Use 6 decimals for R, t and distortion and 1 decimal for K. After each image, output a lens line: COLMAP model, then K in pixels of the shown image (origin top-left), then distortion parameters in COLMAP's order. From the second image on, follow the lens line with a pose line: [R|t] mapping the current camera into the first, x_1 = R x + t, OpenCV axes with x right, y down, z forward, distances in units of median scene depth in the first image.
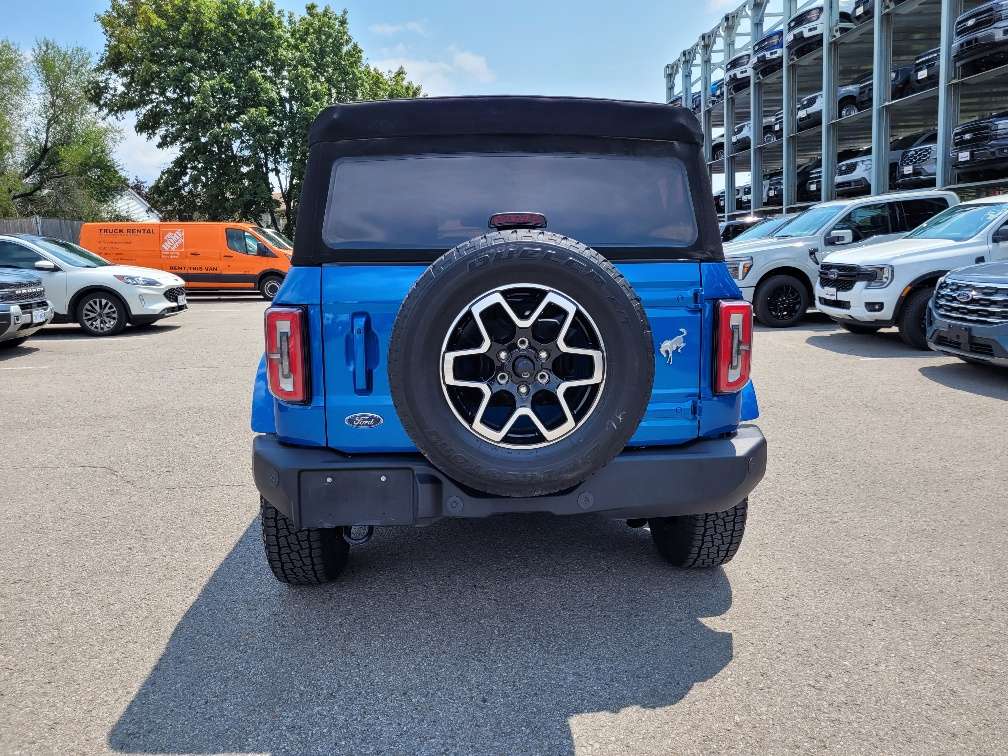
lens RADIAL K [[758.2, 0, 499.6], [0, 758.2, 378.0], [0, 0, 1]] dist [0.049310, -0.052749]
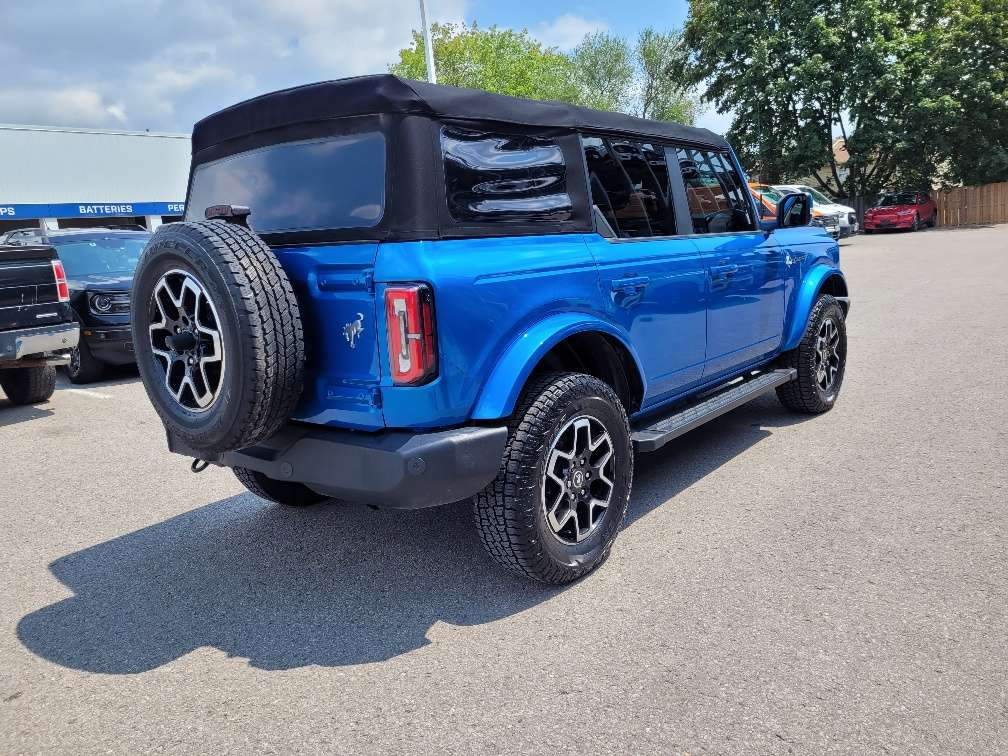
lens RADIAL K [[758.2, 0, 499.6], [0, 758.2, 378.0], [0, 0, 1]] dist [0.049310, -0.052749]
pose [[0.720781, 0.095552, -0.686546, 1.097181], [-0.058446, 0.995304, 0.077163, -0.071122], [0.690695, -0.015492, 0.722981, 0.446368]]
